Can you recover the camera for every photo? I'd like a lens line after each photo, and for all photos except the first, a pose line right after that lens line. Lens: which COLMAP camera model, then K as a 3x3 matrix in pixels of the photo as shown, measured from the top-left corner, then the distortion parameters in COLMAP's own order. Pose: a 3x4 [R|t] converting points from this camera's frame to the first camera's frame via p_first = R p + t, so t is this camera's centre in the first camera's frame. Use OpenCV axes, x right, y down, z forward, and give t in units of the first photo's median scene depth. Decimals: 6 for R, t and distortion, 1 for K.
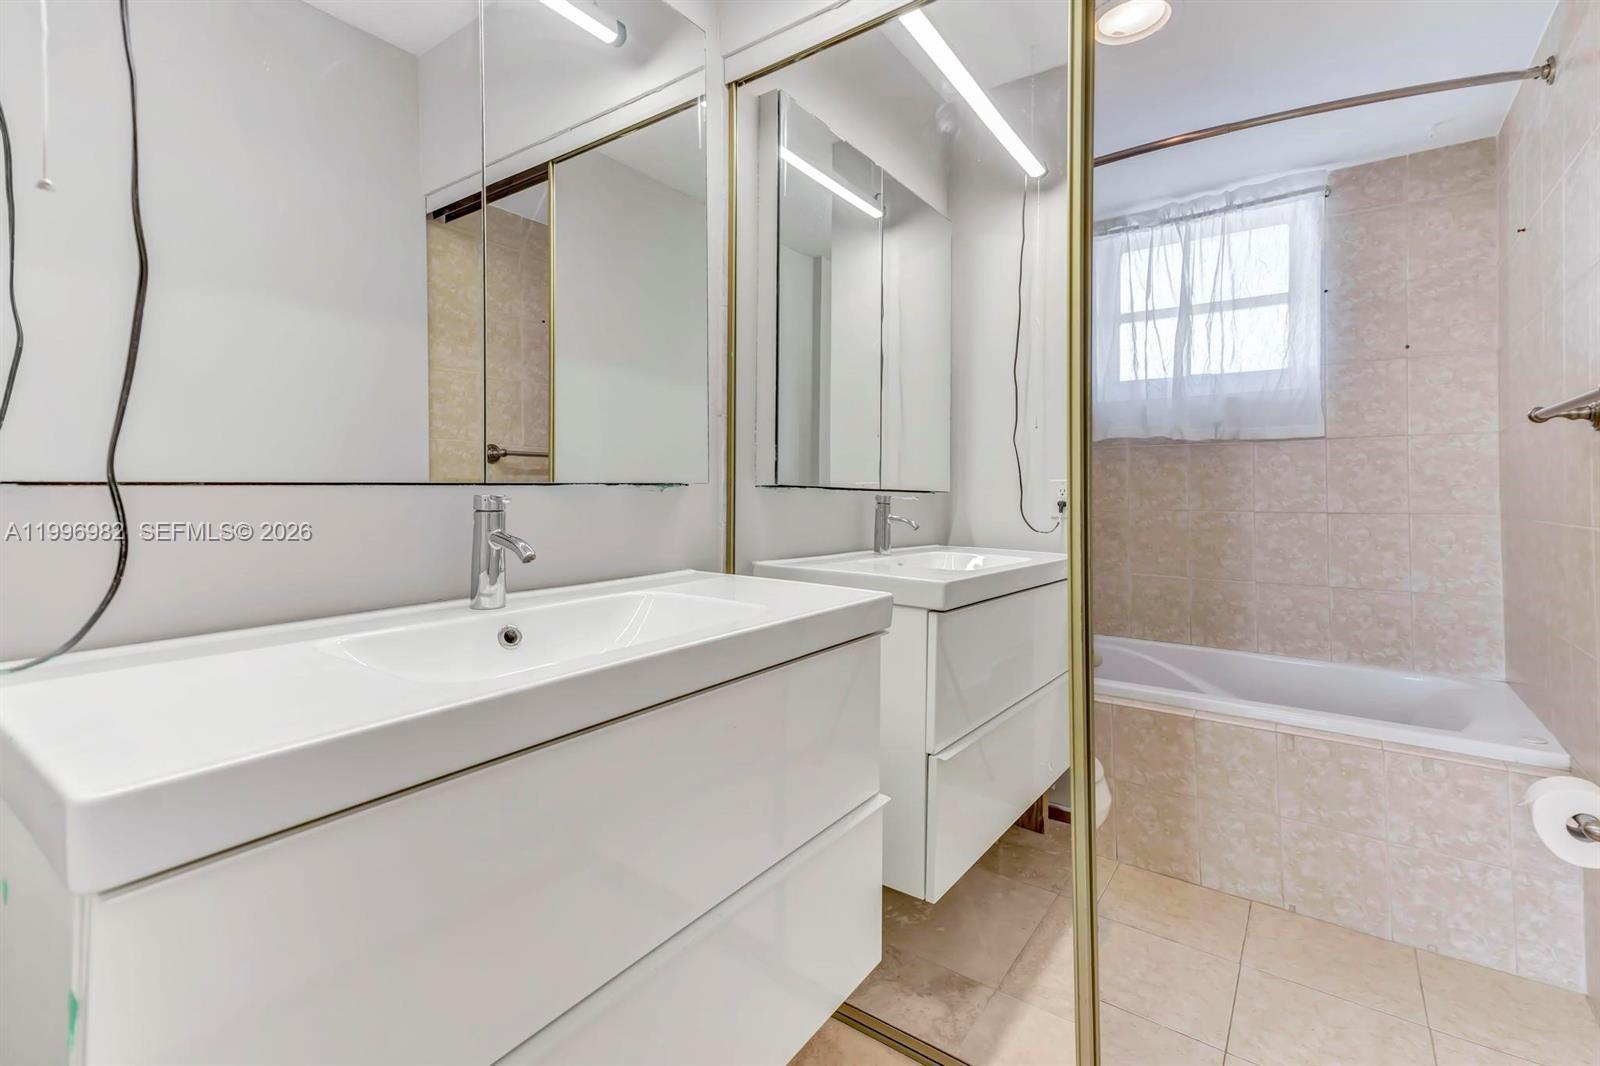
lens RADIAL K [[744.7, 0, 751.6], [0, 744.7, 474.5], [0, 0, 1]] dist [0.042796, -0.004258]
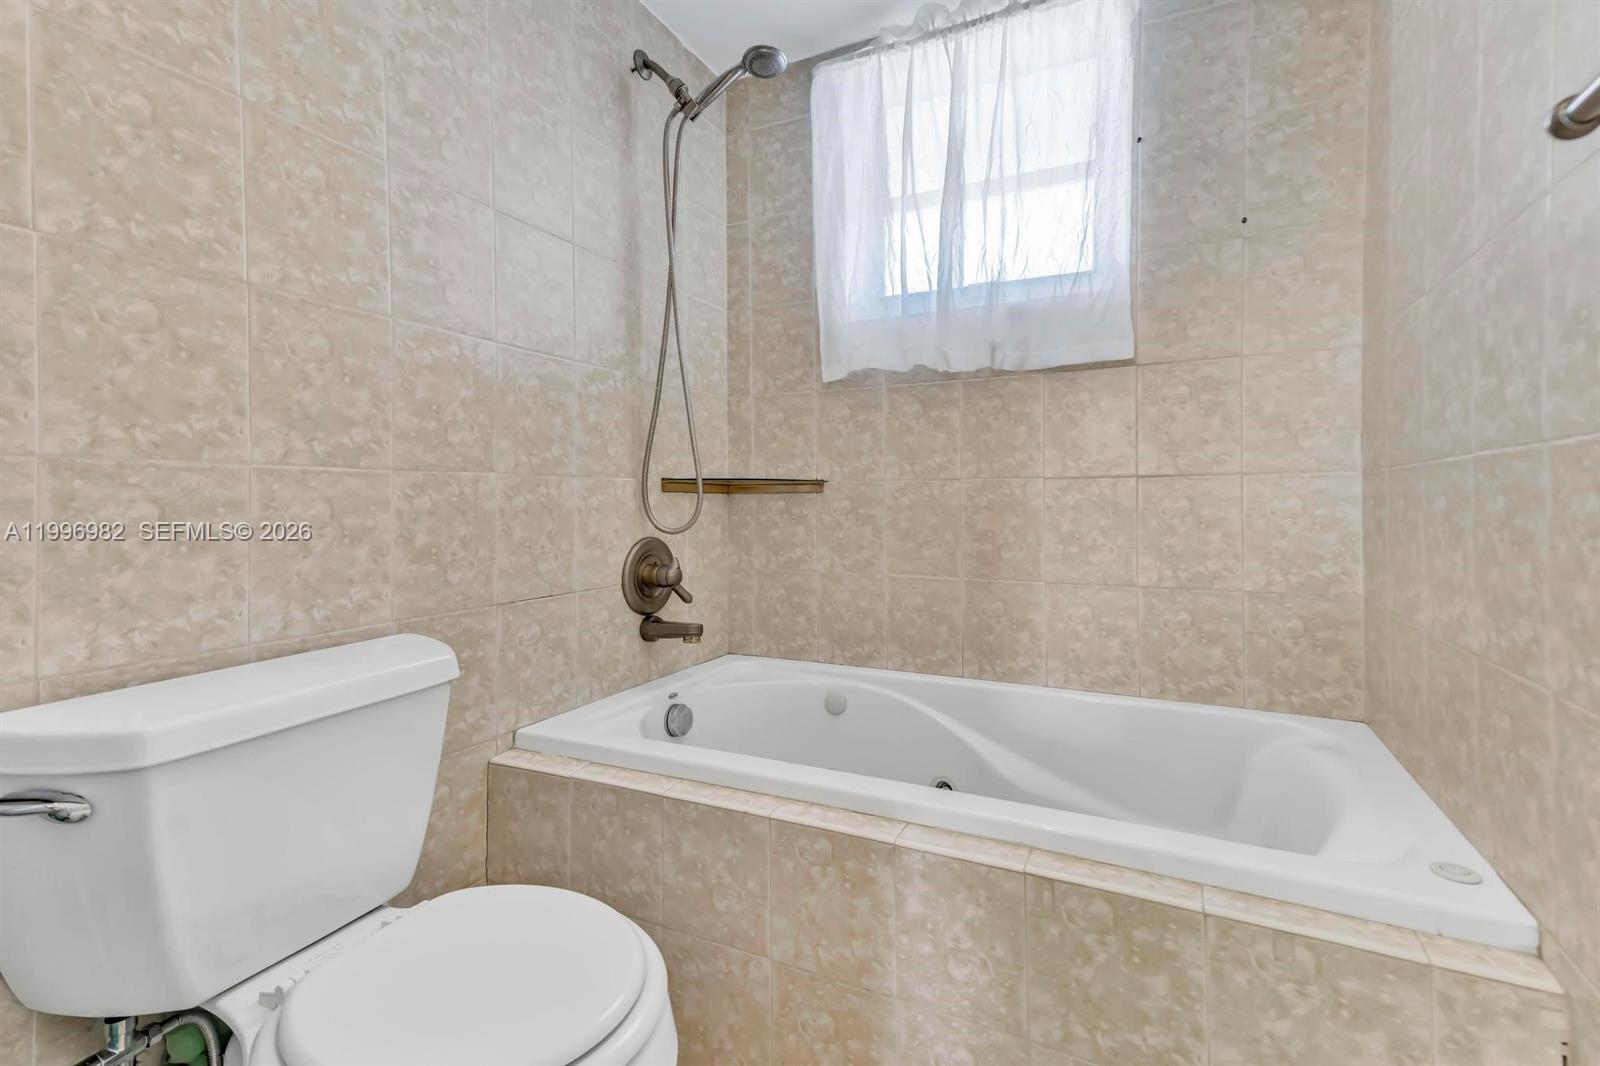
lens RADIAL K [[744.7, 0, 790.4], [0, 744.7, 497.8], [0, 0, 1]] dist [0.042796, -0.004258]
pose [[0.982994, -0.001757, 0.183628, 0.343138], [-0.001220, 0.999870, 0.016096, 0.060416], [-0.183632, -0.016046, 0.982864, 0.416592]]
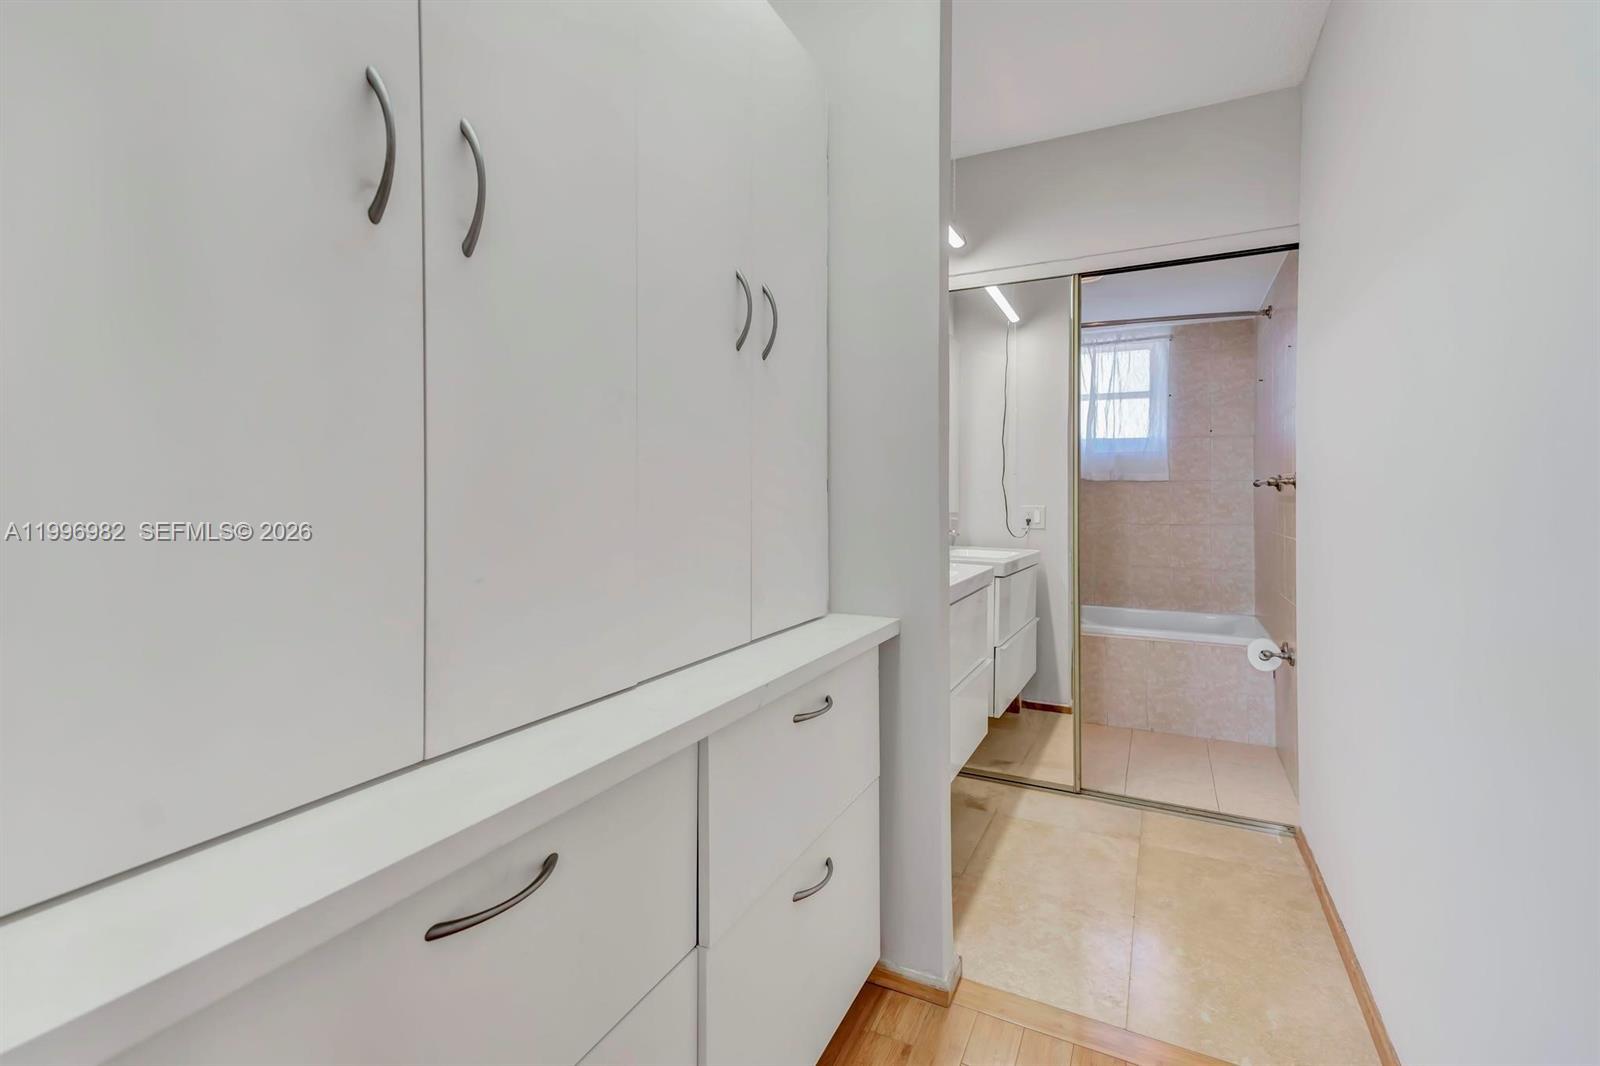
lens RADIAL K [[744.7, 0, 760.5], [0, 744.7, 490.1], [0, 0, 1]] dist [0.042796, -0.004258]
pose [[0.987534, 0.002314, 0.157388, -0.435905], [-0.004253, 0.999919, 0.011988, -0.044918], [-0.157347, -0.012508, 0.987464, -0.548039]]
